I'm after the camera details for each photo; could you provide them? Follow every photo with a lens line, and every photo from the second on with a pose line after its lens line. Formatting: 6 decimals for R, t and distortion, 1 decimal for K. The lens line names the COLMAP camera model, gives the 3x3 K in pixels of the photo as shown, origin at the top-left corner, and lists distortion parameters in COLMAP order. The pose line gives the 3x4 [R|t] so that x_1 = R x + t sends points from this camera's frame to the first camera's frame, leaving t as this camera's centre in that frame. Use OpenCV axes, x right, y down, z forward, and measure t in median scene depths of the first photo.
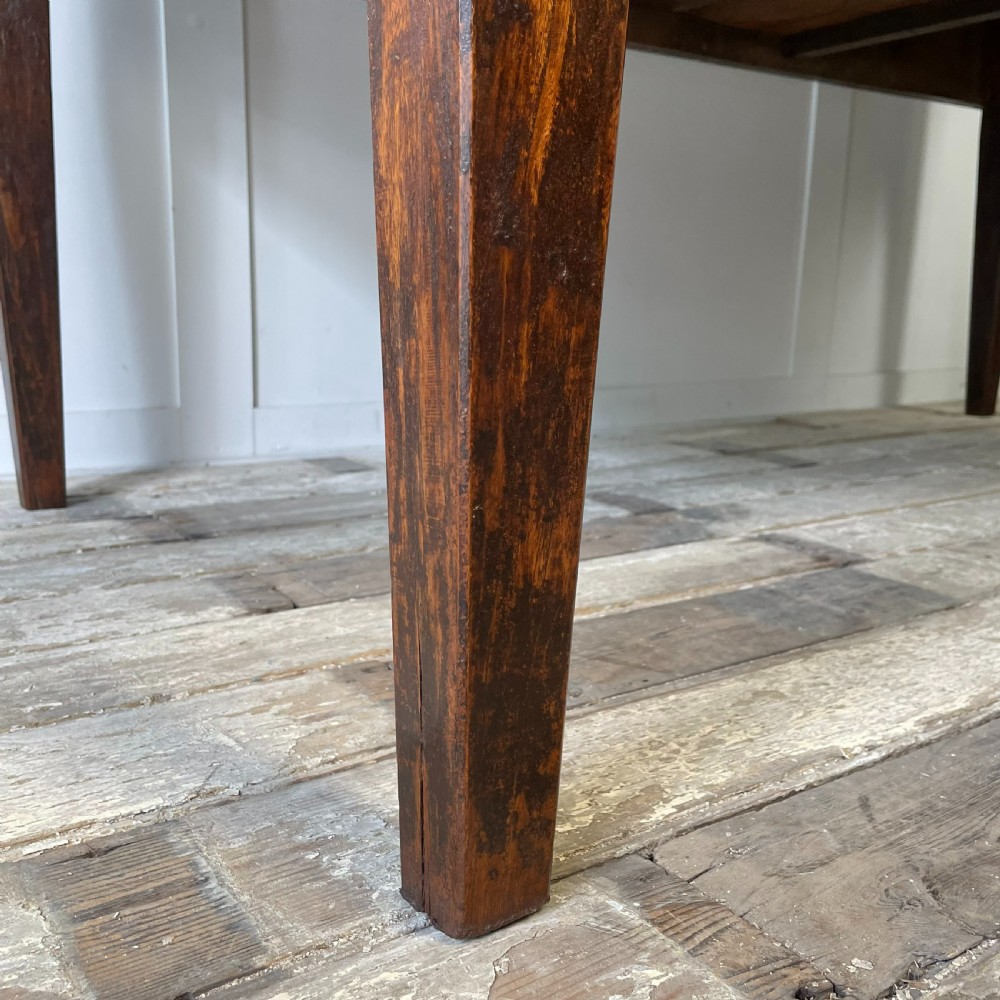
lens RADIAL K [[1010.9, 0, 490.3], [0, 1010.9, 485.1], [0, 0, 1]] dist [0.086766, -0.126240]
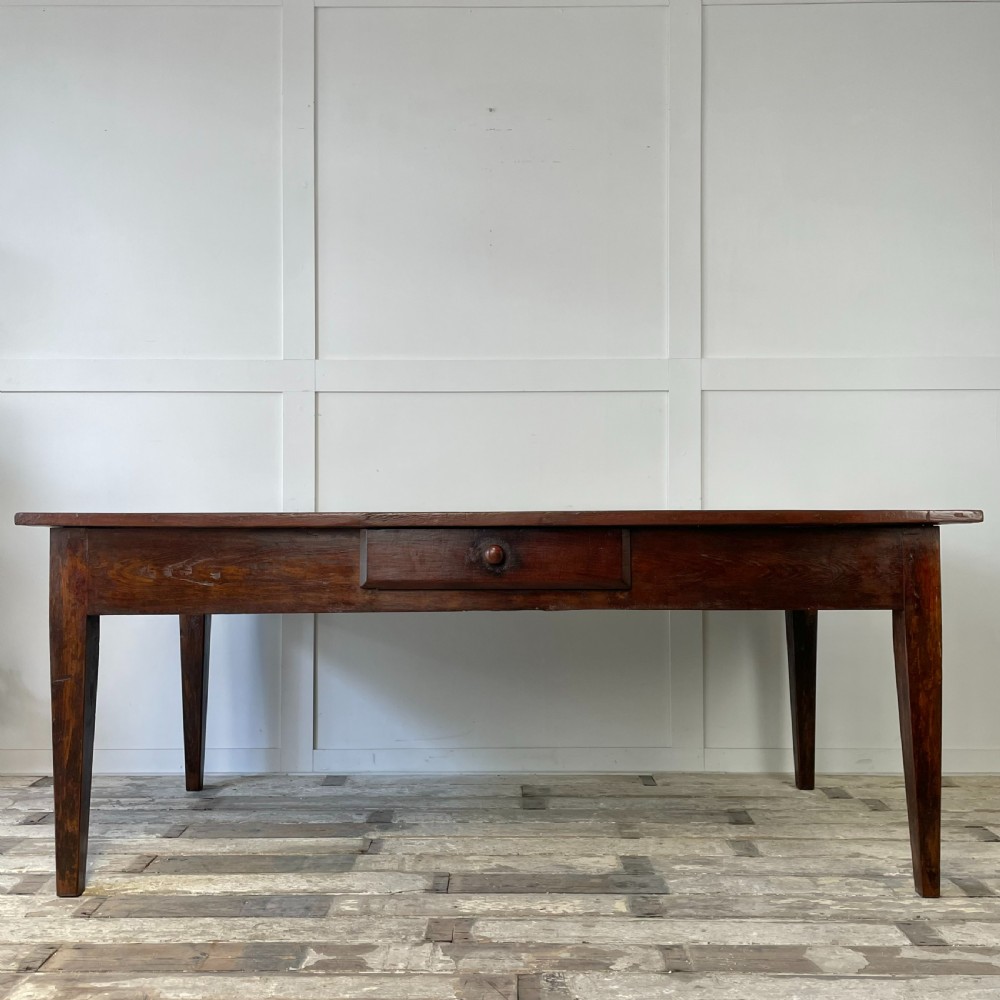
lens RADIAL K [[1027.4, 0, 502.4], [0, 1027.4, 487.1], [0, 0, 1]] dist [0.108749, -0.148675]
pose [[0.826200, -0.039549, -0.561988, 2.884233], [-0.091170, 0.974999, -0.202647, -0.435116], [0.555952, 0.218663, 0.801938, -1.488910]]
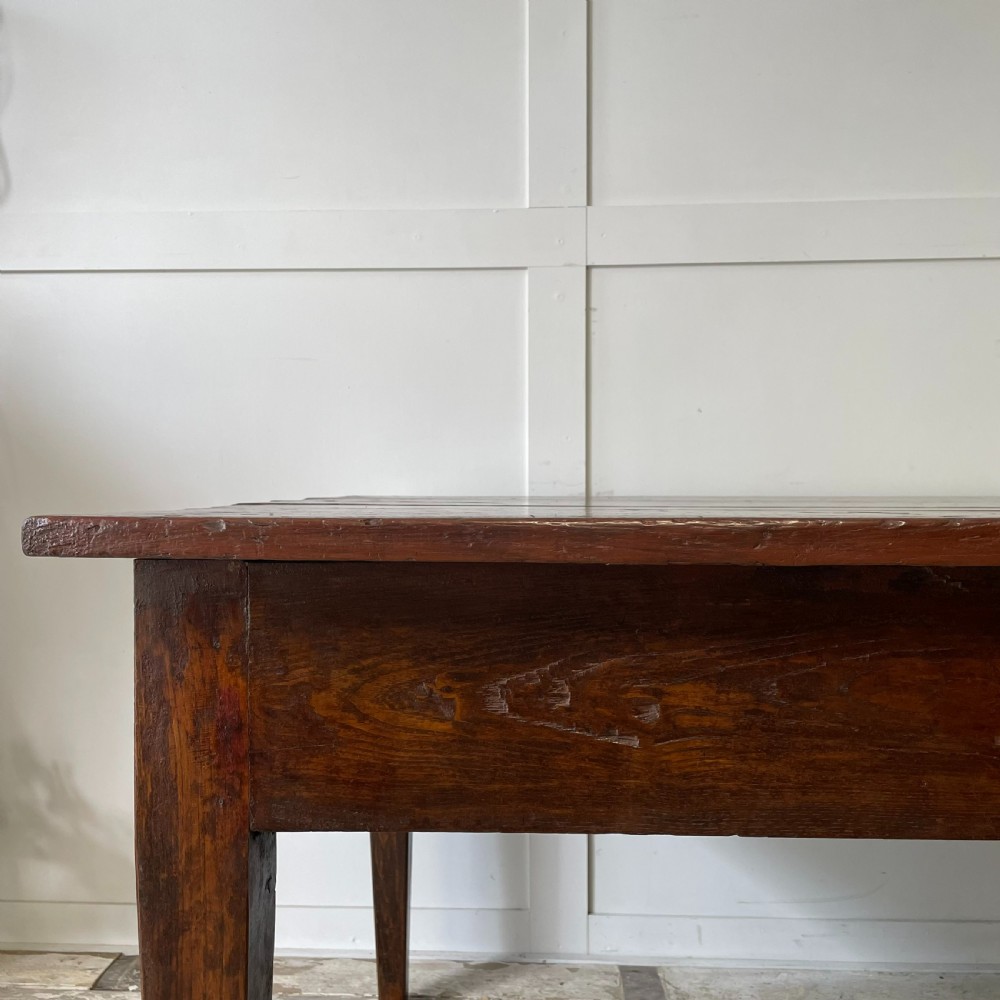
lens RADIAL K [[999.2, 0, 501.4], [0, 999.2, 486.9], [0, 0, 1]] dist [0.109930, -0.168660]
pose [[0.803607, -0.016487, -0.594931, 0.868346], [-0.097789, 0.982373, -0.159313, -0.774613], [0.587071, 0.186203, 0.787830, -0.282405]]
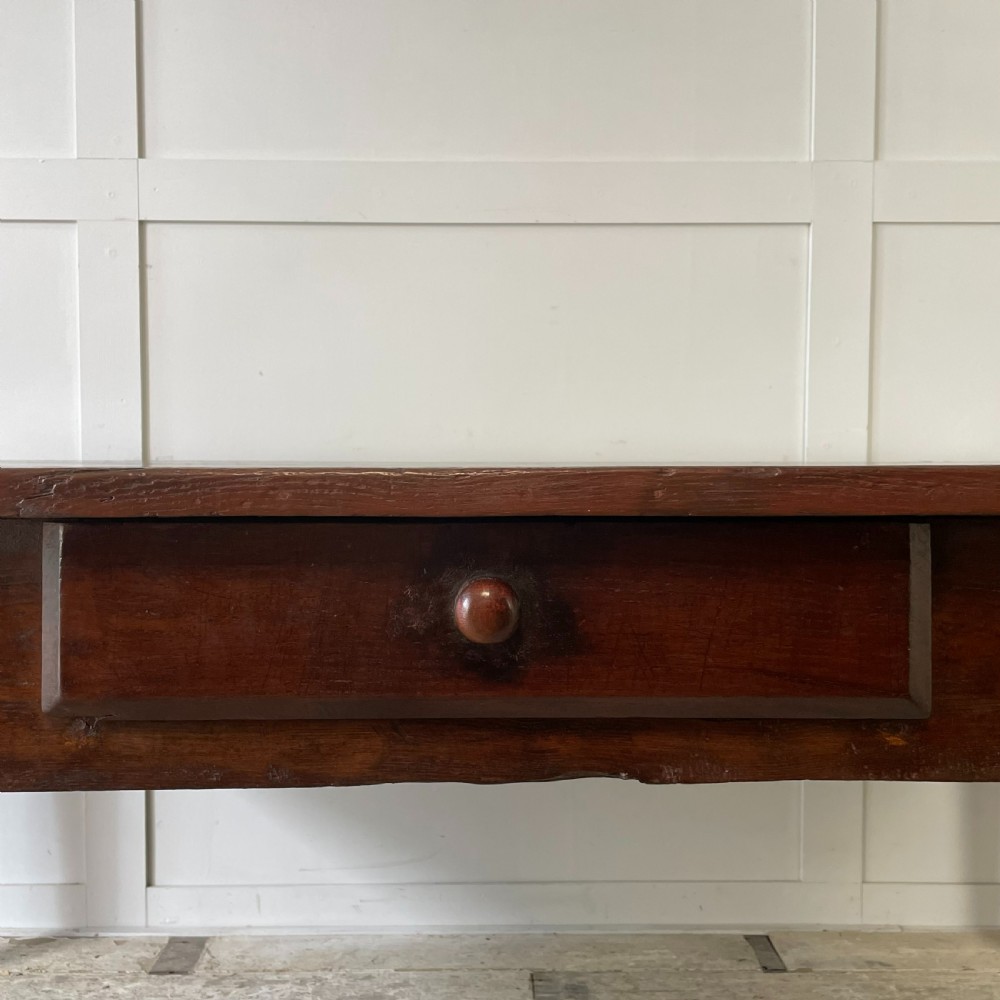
lens RADIAL K [[1027.4, 0, 502.4], [0, 1027.4, 487.1], [0, 0, 1]] dist [0.108749, -0.148675]
pose [[0.835632, 0.000524, -0.549289, 1.650097], [-0.091499, 0.986161, -0.138257, -0.841746], [0.541615, 0.165792, 0.824115, 0.230296]]
